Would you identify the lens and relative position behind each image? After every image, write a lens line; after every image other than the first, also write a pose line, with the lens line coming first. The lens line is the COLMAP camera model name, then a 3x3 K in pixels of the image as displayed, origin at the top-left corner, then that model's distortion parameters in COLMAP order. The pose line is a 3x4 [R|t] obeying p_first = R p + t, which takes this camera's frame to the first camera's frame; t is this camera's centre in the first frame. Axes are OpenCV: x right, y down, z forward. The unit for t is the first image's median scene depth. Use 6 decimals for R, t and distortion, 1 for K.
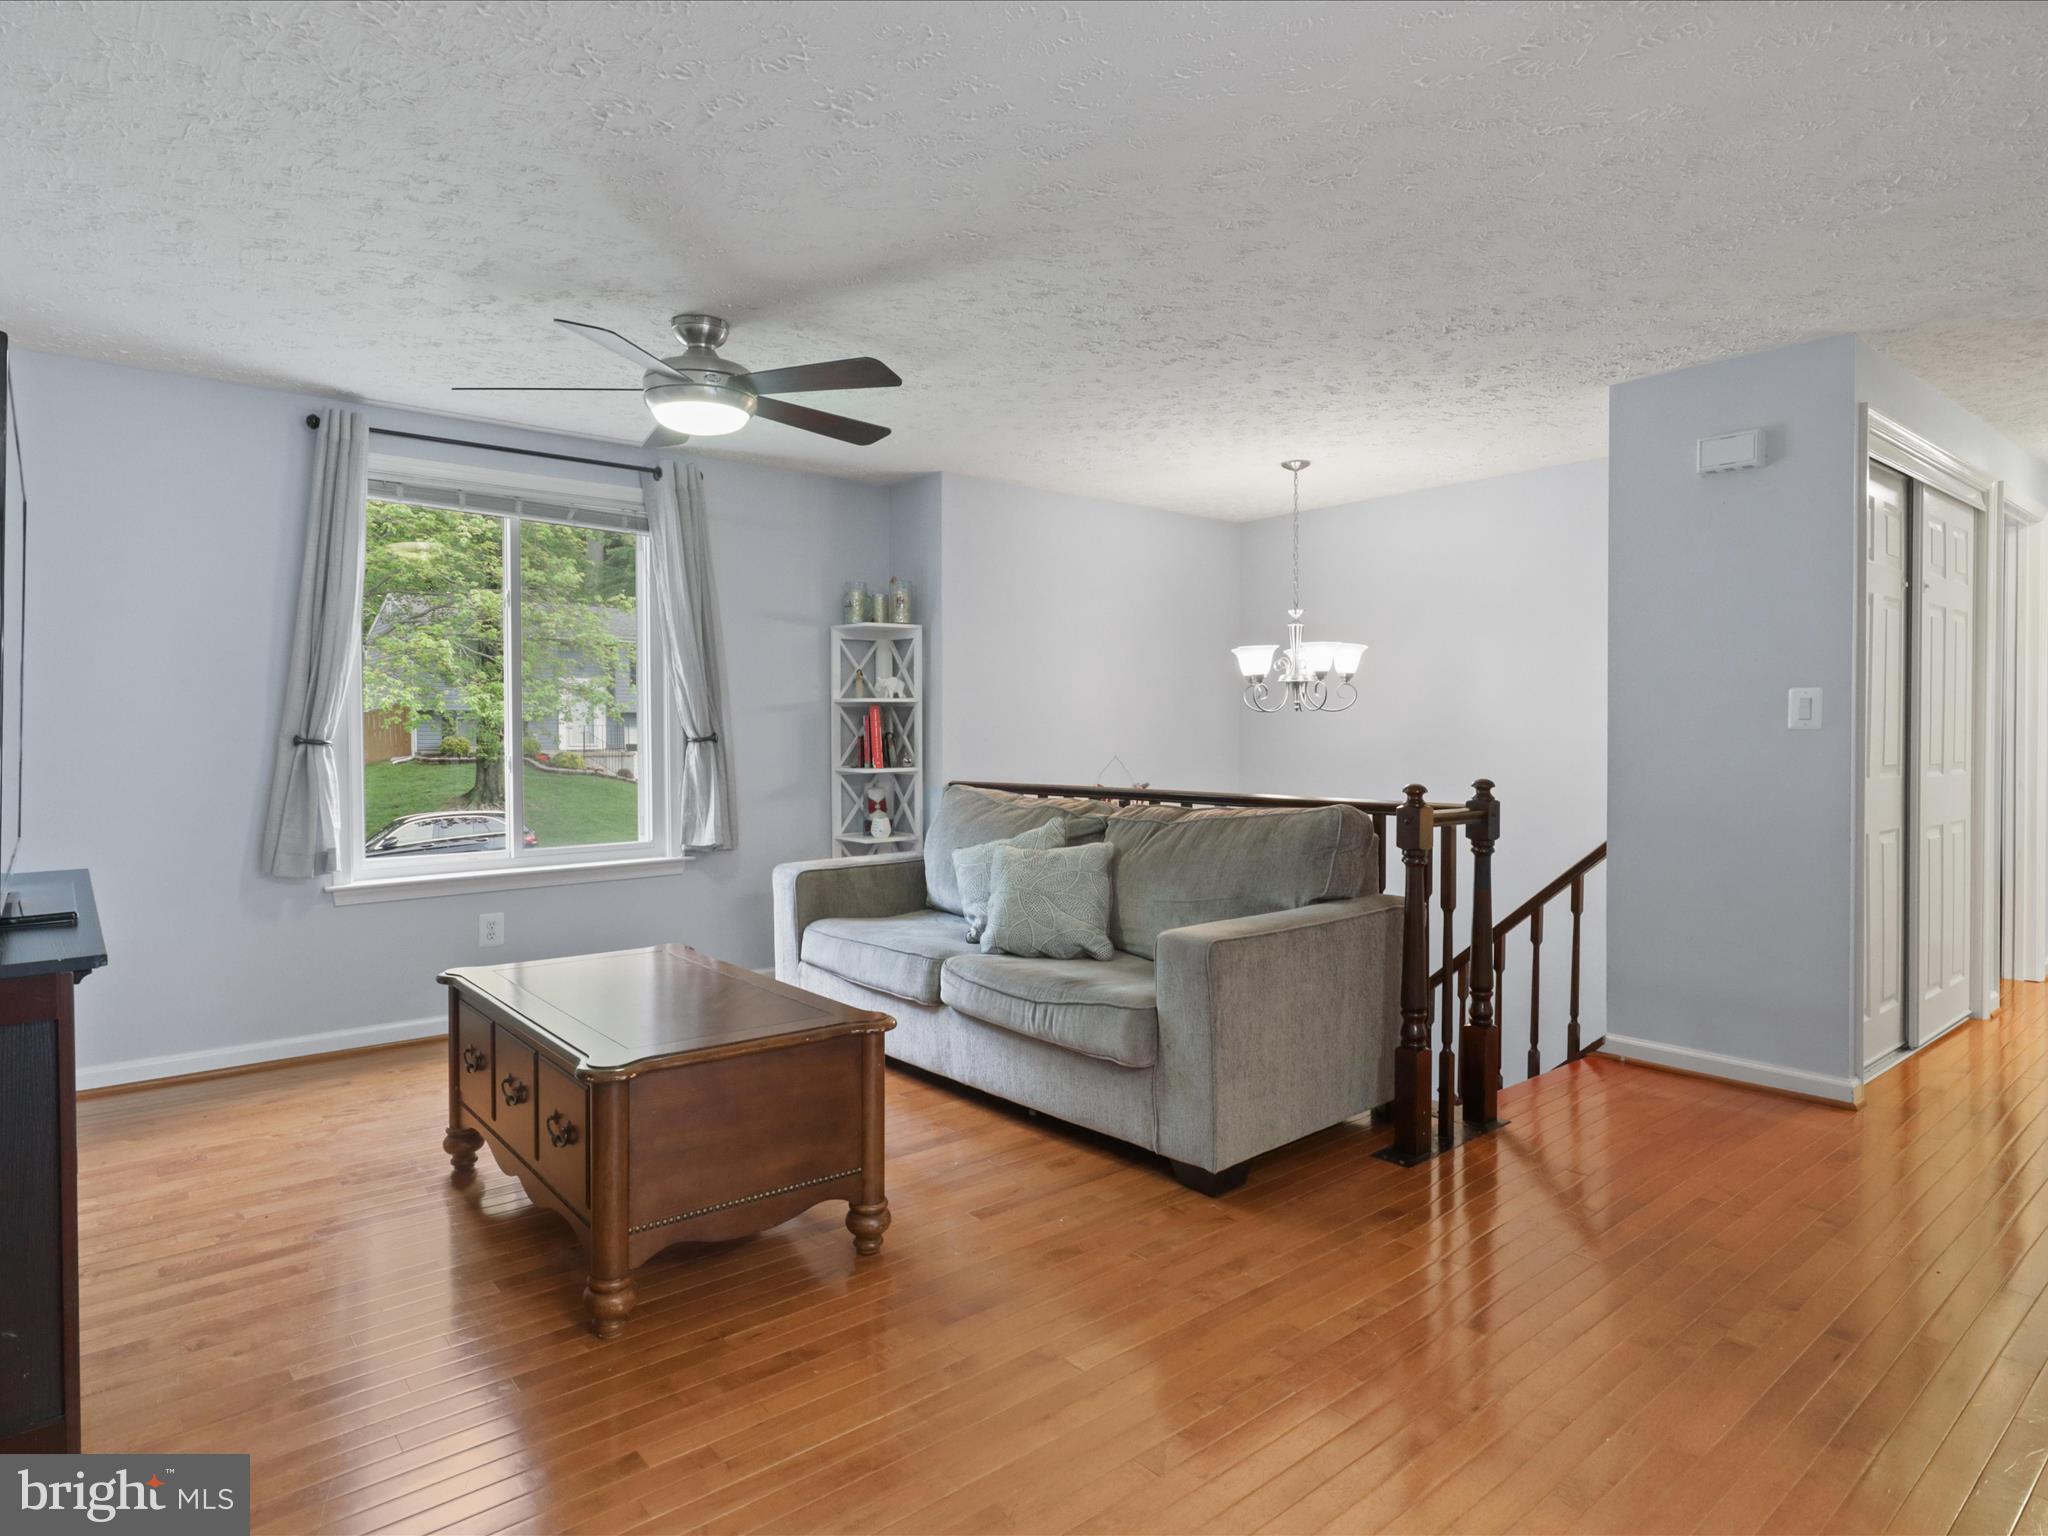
lens RADIAL K [[1159.7, 0, 1046.9], [0, 1159.7, 750.0], [0, 0, 1]] dist [-0.024351, 0.016197]
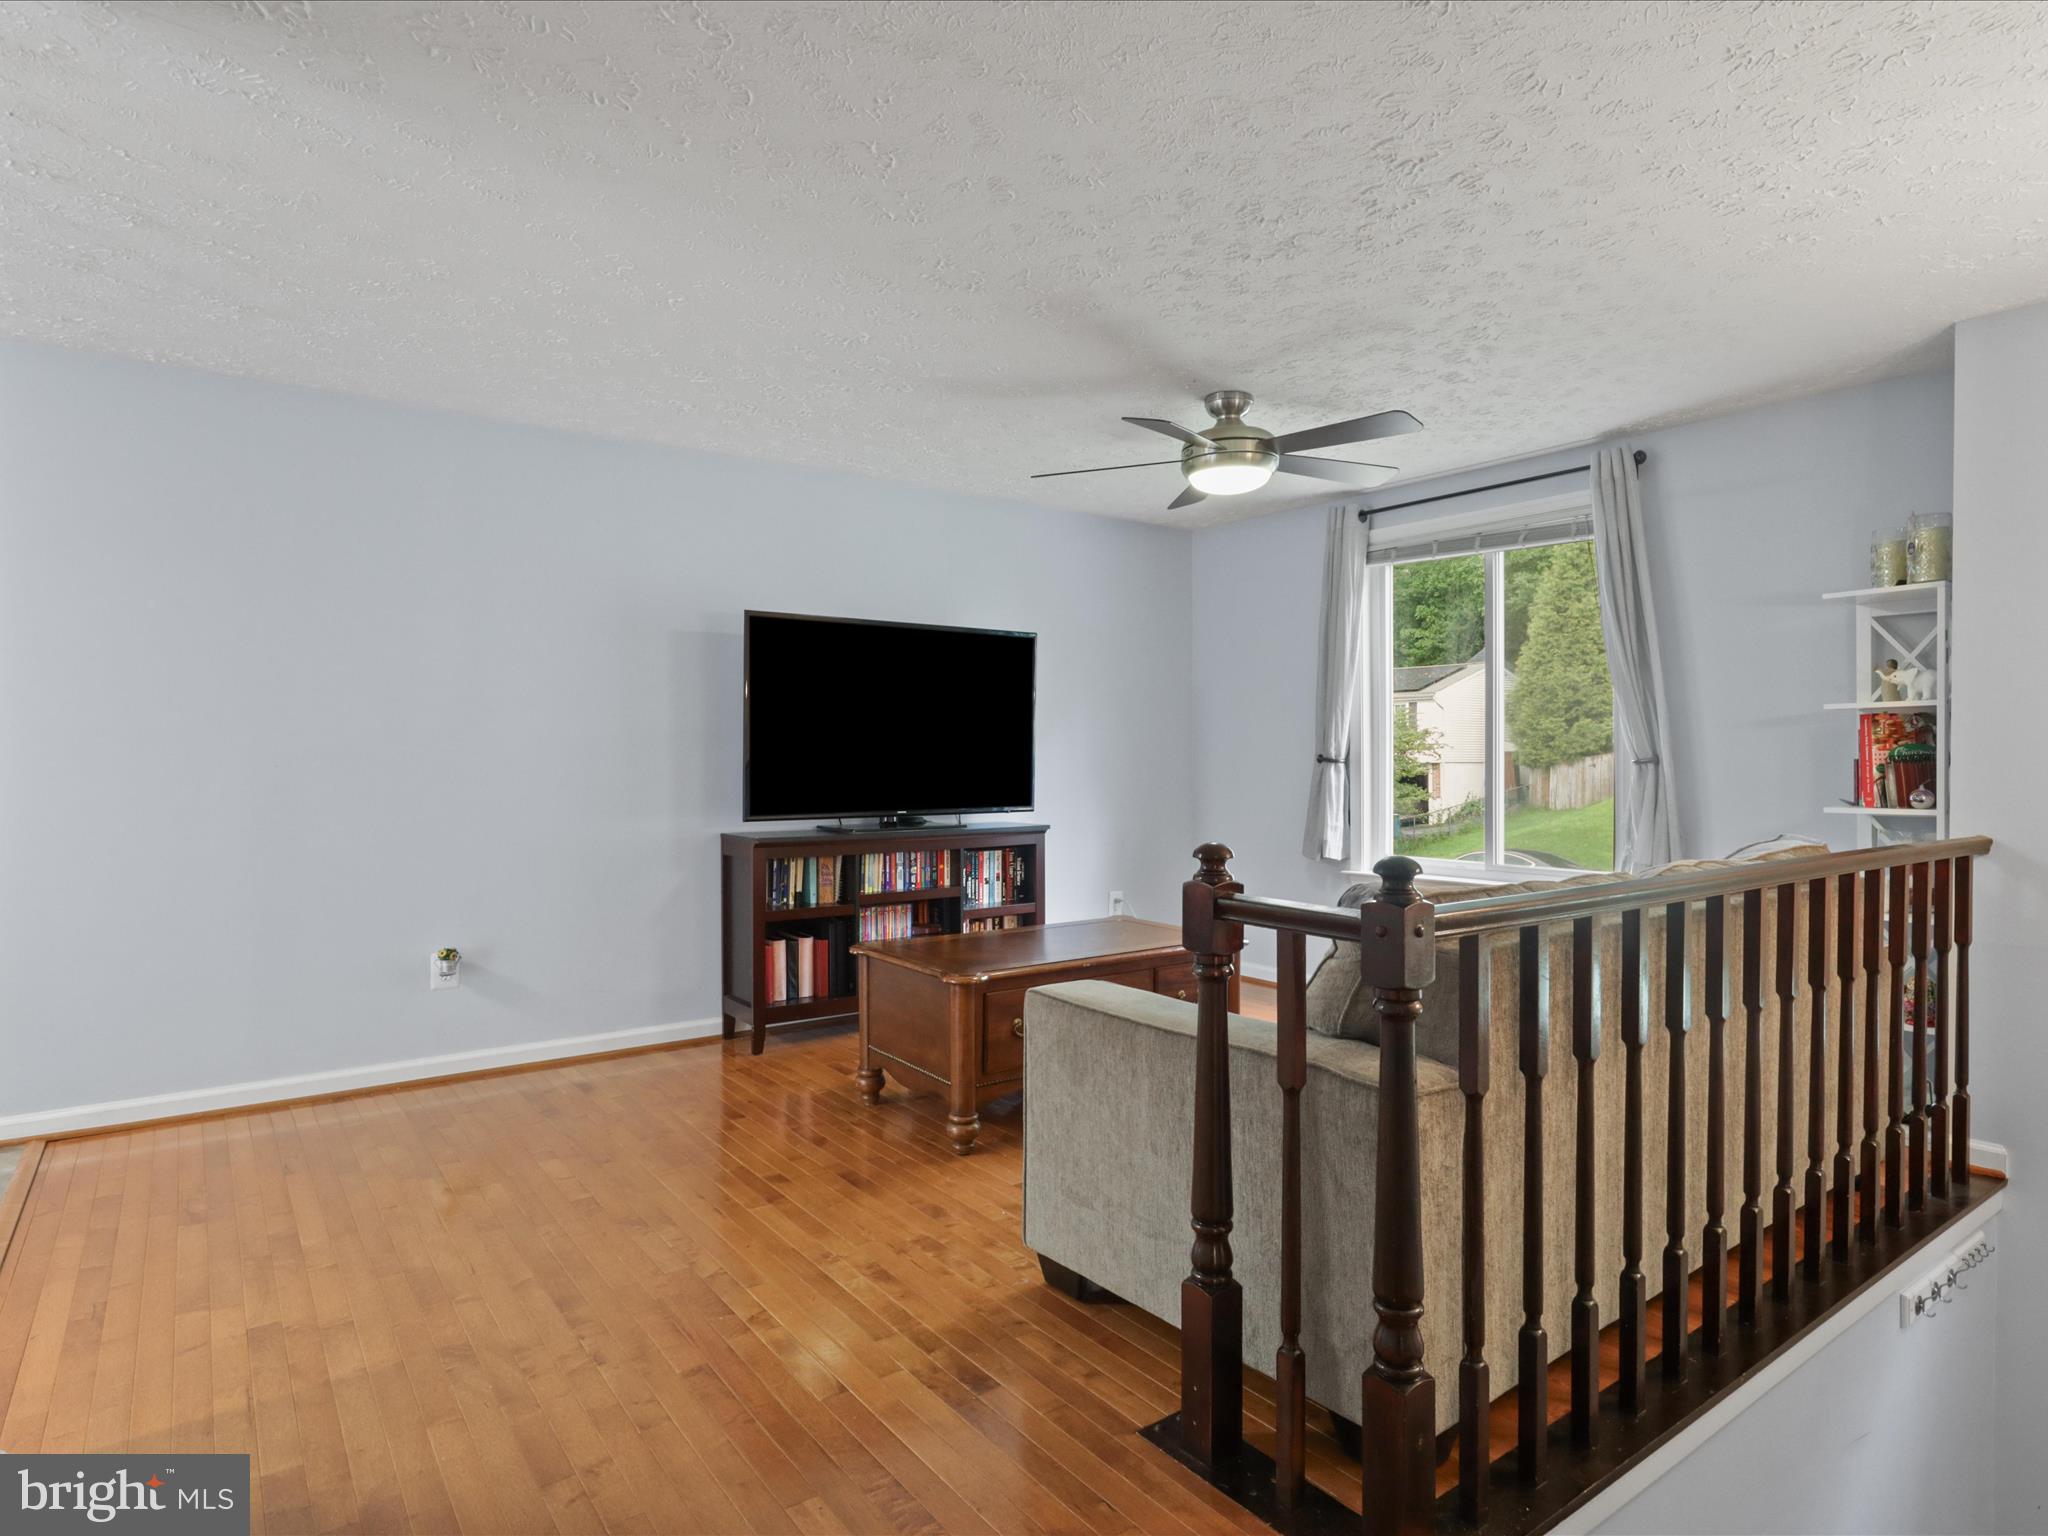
lens RADIAL K [[1159.7, 0, 1034.2], [0, 1159.7, 776.6], [0, 0, 1]] dist [-0.024351, 0.016197]
pose [[-0.073057, 0.022756, -0.997068, 0.737055], [-0.014113, 0.999616, 0.023848, -0.014604], [0.997228, 0.015814, -0.072708, 0.759962]]
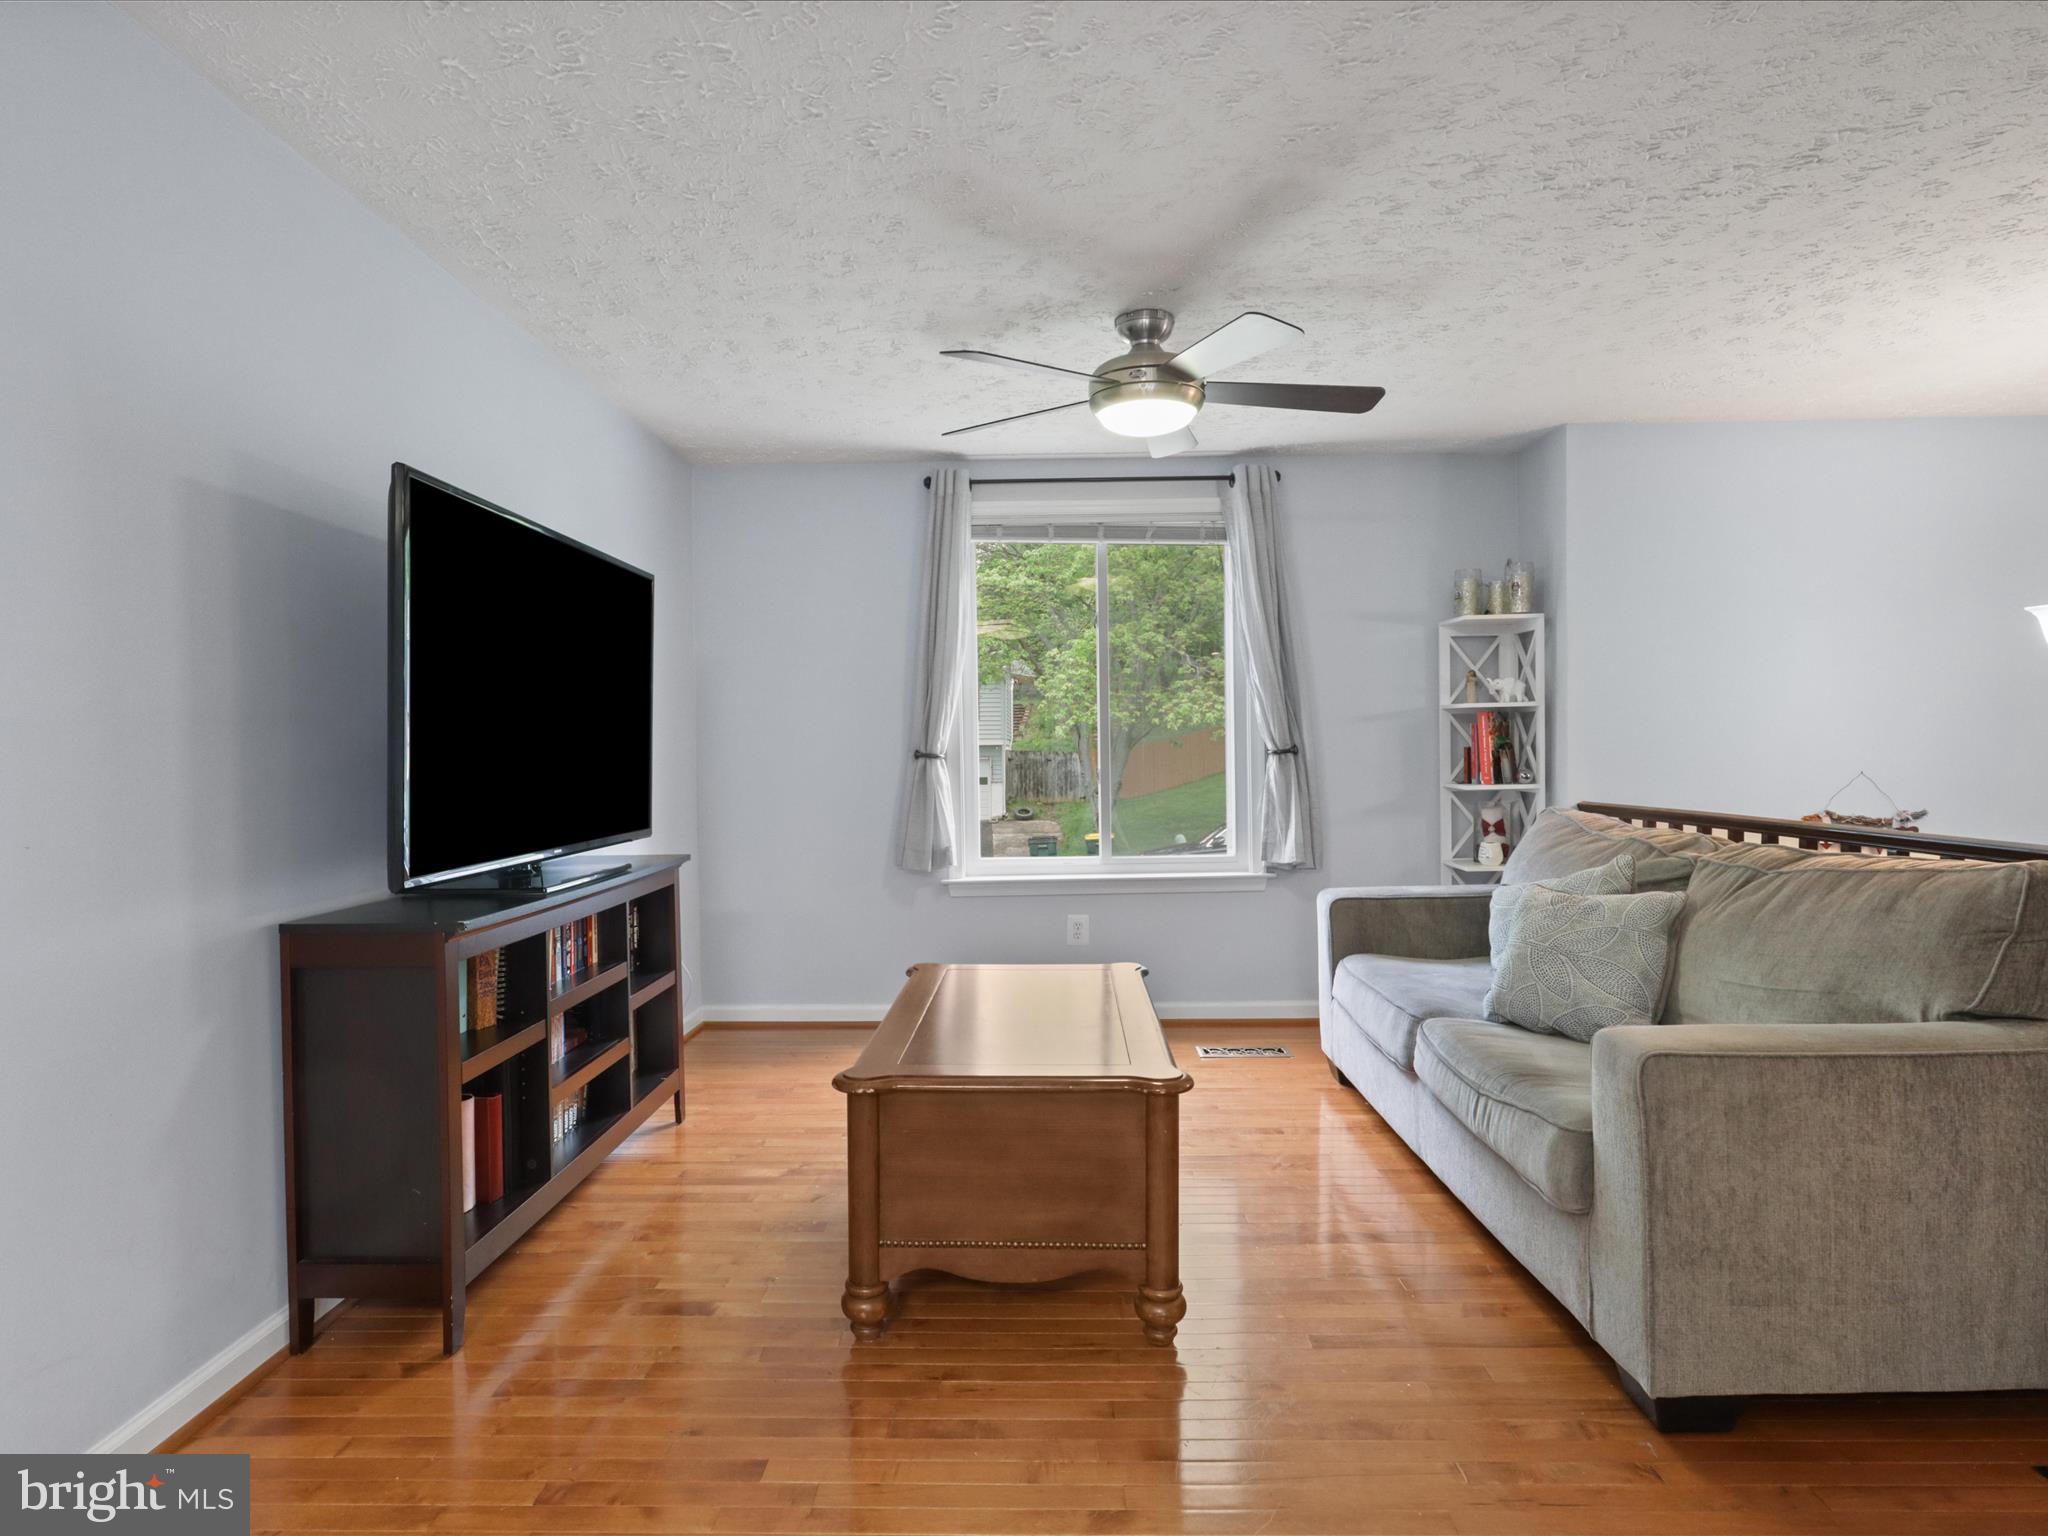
lens RADIAL K [[1159.7, 0, 1029.9], [0, 1159.7, 766.2], [0, 0, 1]] dist [-0.024351, 0.016197]
pose [[0.746562, 0.005229, -0.665295, 0.227384], [-0.001077, 0.999977, 0.006651, -0.004110], [0.665315, -0.004249, 0.746551, 0.185849]]
